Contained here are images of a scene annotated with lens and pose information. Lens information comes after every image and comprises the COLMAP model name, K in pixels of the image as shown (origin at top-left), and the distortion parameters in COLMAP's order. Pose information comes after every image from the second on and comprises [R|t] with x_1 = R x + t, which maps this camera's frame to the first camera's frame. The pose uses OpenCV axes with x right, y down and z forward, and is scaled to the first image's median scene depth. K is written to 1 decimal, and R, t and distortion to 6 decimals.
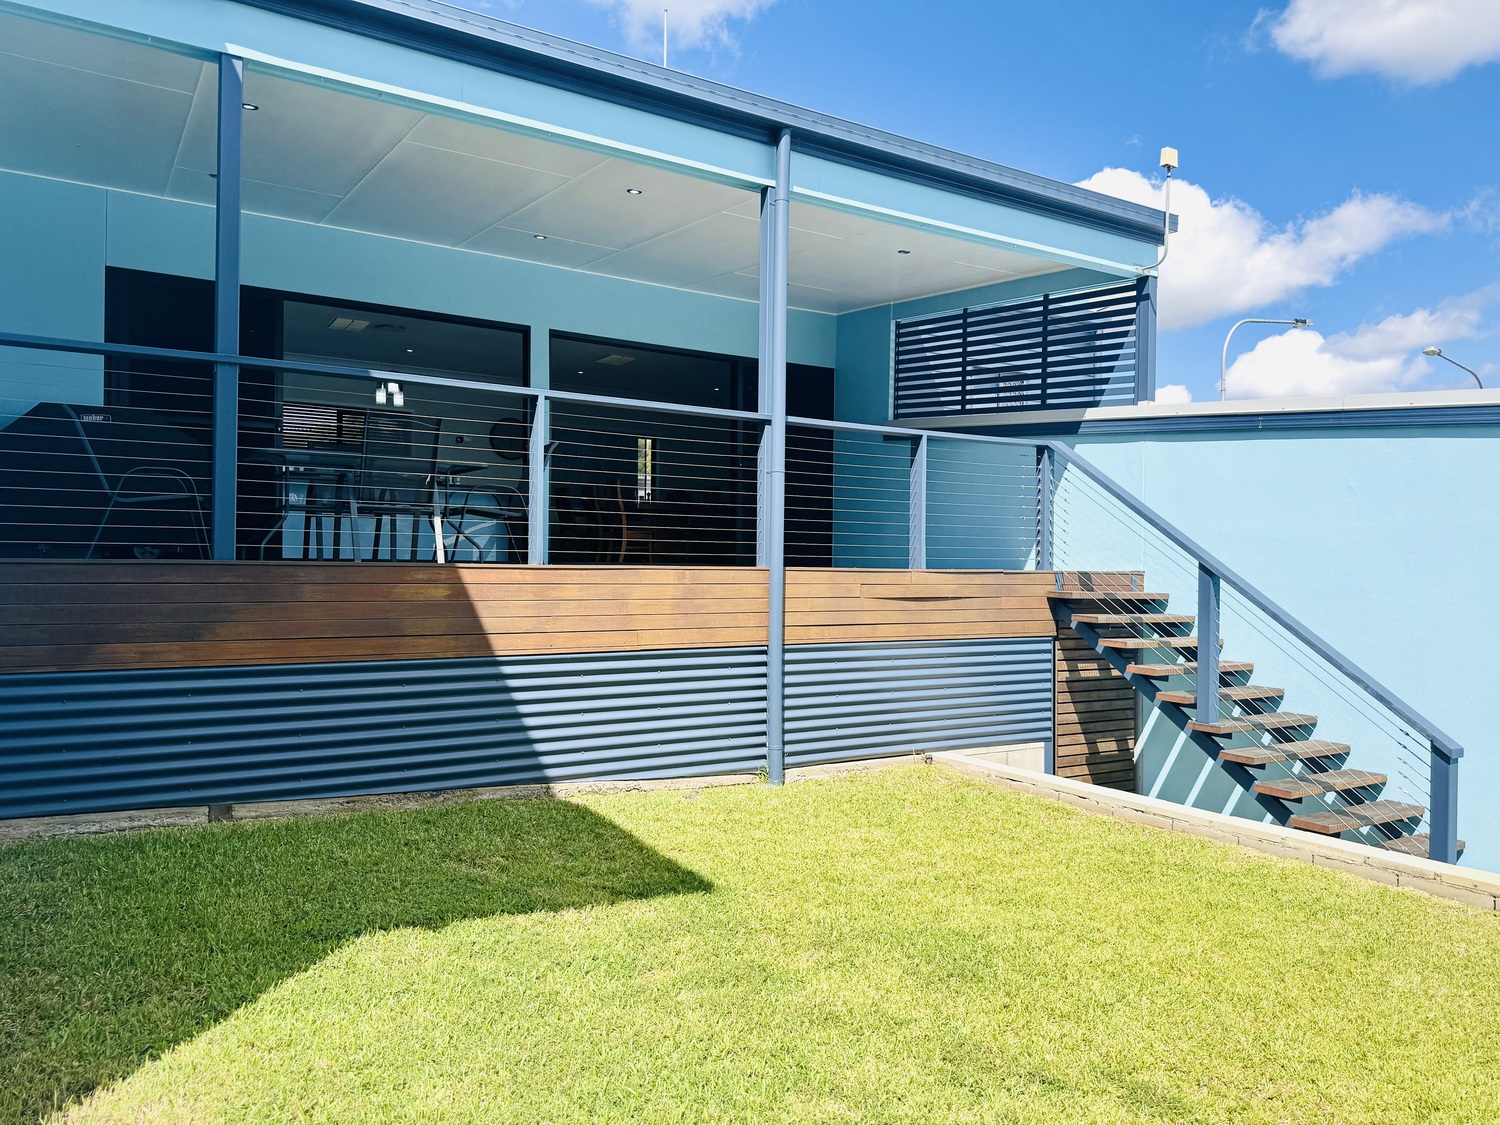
lens RADIAL K [[1049.5, 0, 762.1], [0, 1049.5, 567.2], [0, 0, 1]] dist [0.047732, -0.014177]
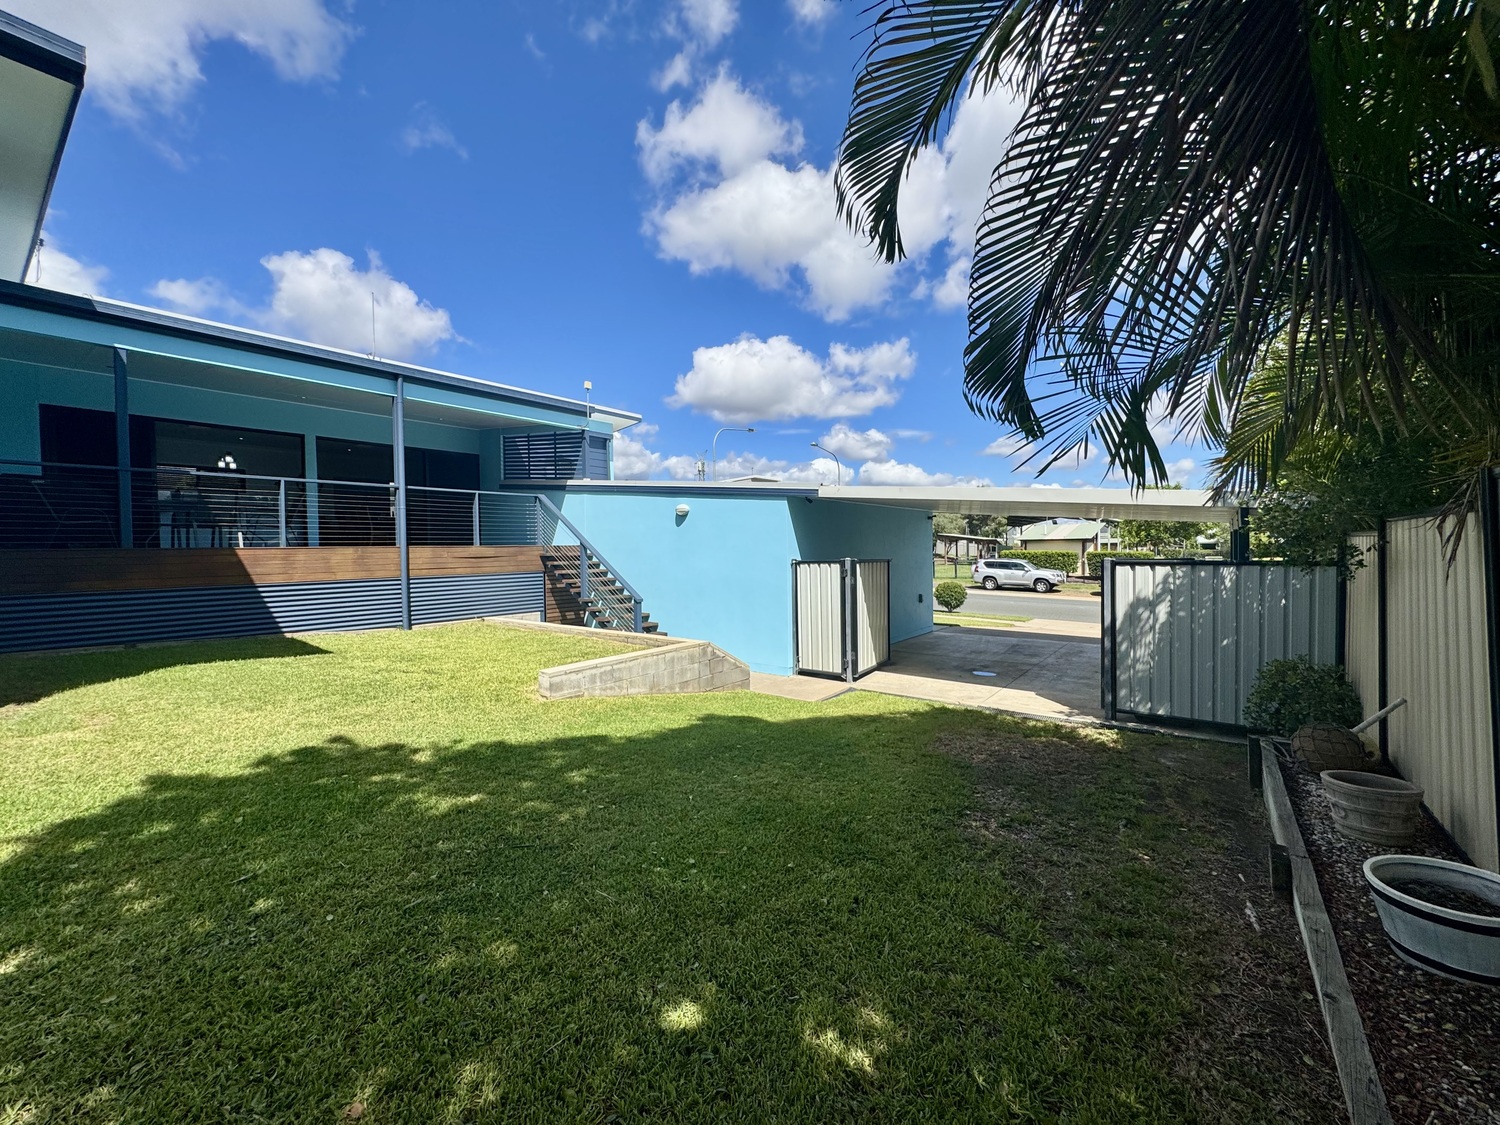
lens RADIAL K [[600.5, 0, 752.9], [0, 600.5, 559.3], [0, 0, 1]] dist [0.000475, 0.000255]
pose [[0.940037, -0.032929, 0.339479, 0.286955], [0.025804, 0.999342, 0.025482, 0.014861], [-0.340095, -0.015195, 0.940268, -0.601113]]
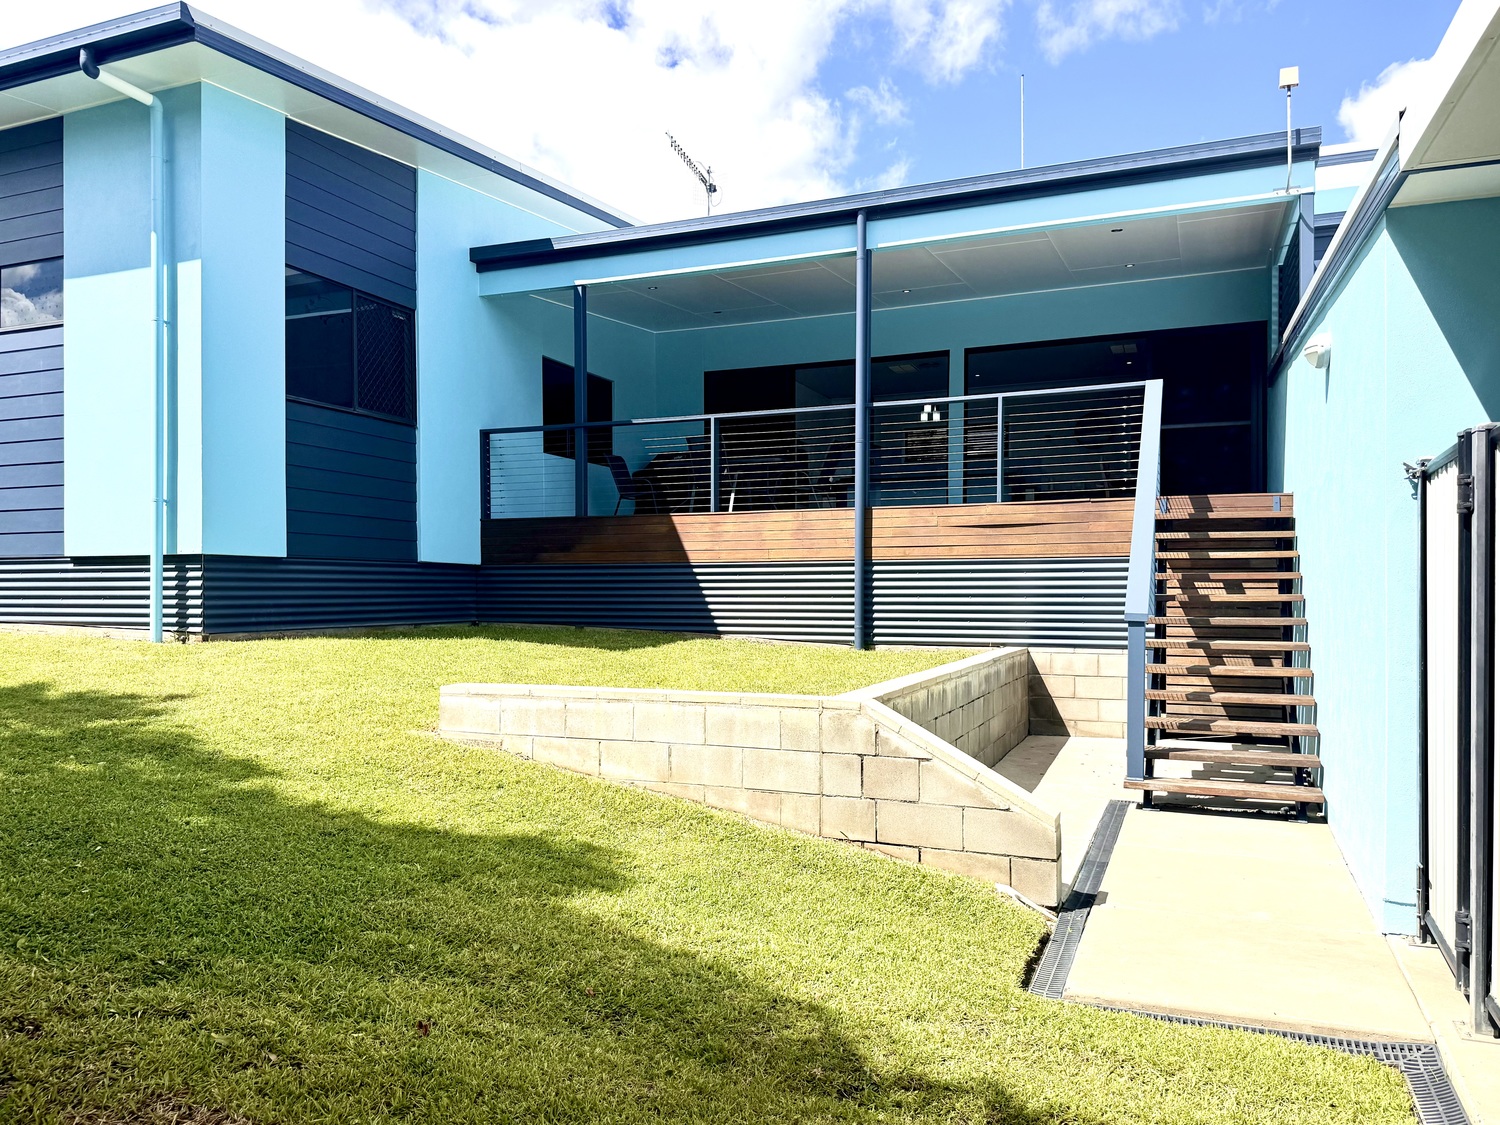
lens RADIAL K [[1049.5, 0, 754.3], [0, 1049.5, 576.3], [0, 0, 1]] dist [0.047732, -0.014177]
pose [[0.602348, -0.017806, -0.798035, 1.003575], [0.013064, 0.999837, -0.012448, 0.104035], [0.798126, -0.002928, 0.602483, -0.010334]]
